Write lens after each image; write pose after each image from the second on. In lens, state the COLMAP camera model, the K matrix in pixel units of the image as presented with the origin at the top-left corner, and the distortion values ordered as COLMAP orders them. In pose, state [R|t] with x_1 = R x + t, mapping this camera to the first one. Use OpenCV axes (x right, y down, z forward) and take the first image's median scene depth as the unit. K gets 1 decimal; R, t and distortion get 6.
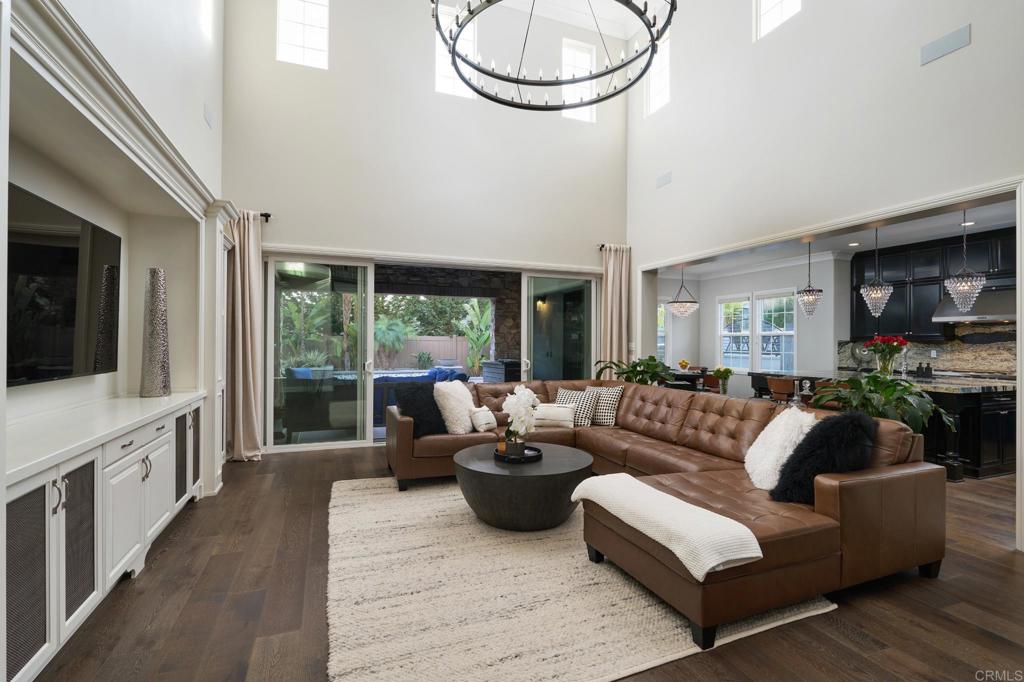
lens RADIAL K [[476.4, 0, 513.3], [0, 476.4, 342.8], [0, 0, 1]] dist [-0.013091, -0.000365]
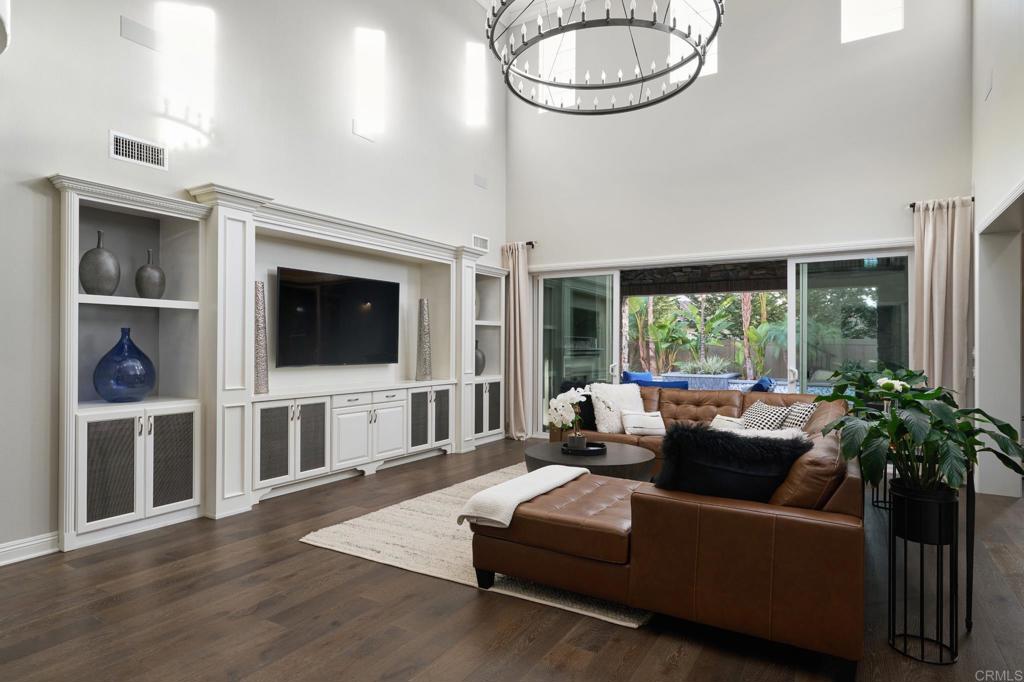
lens RADIAL K [[580.9, 0, 511.0], [0, 580.9, 342.4], [0, 0, 1]] dist [-0.001376, 0.000282]
pose [[0.604735, -0.006863, -0.796397, 0.821403], [-0.001983, 0.999947, -0.010123, 0.005683], [0.796424, 0.007700, 0.604689, 0.060206]]
